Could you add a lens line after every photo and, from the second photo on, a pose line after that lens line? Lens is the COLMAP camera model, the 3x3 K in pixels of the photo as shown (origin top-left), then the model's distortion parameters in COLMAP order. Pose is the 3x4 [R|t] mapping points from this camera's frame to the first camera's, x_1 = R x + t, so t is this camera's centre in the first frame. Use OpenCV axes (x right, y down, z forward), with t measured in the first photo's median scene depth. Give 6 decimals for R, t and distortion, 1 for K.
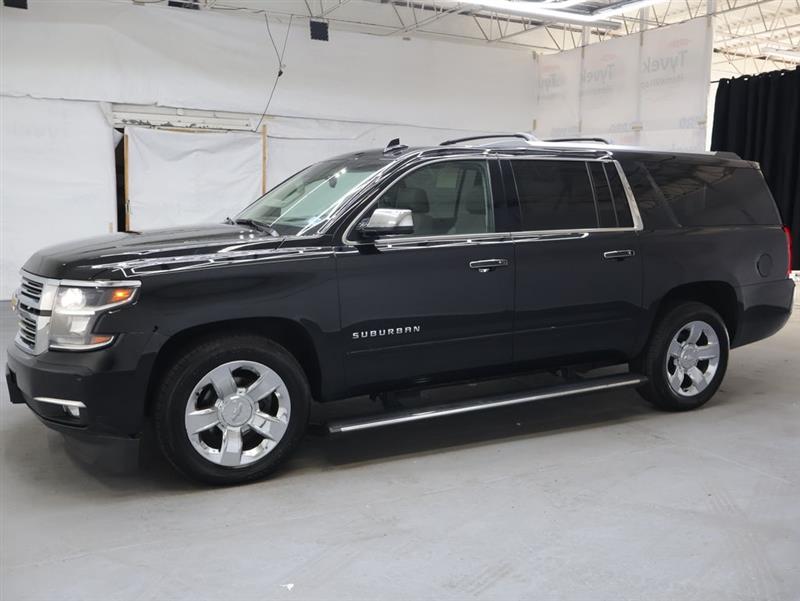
lens RADIAL K [[742.5, 0, 400.0], [0, 742.5, 300.5], [0, 0, 1]] dist [-0.012297, 0.001177]
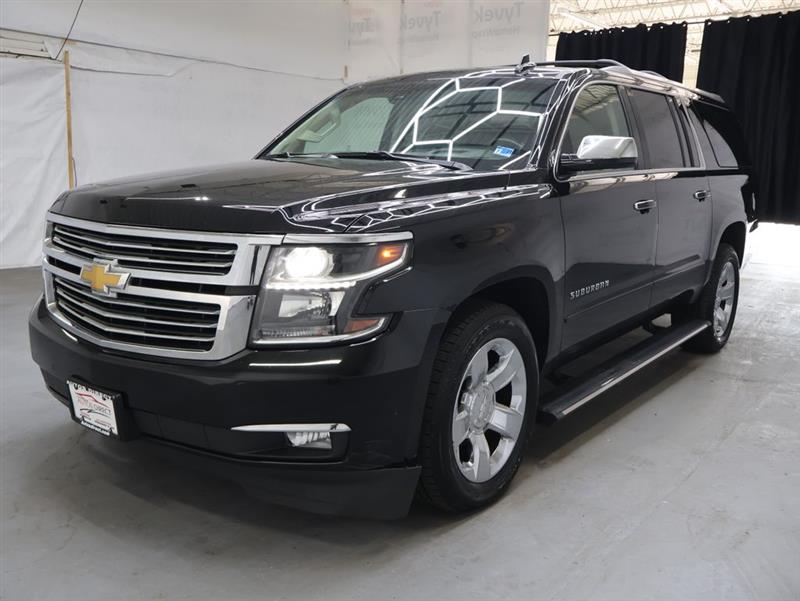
lens RADIAL K [[742.5, 0, 400.0], [0, 742.5, 300.5], [0, 0, 1]] dist [-0.012297, 0.001177]
pose [[0.911165, -0.072202, 0.405666, -0.208045], [0.051132, 0.996731, 0.062553, -0.002378], [-0.408856, -0.036254, 0.911878, 0.128887]]
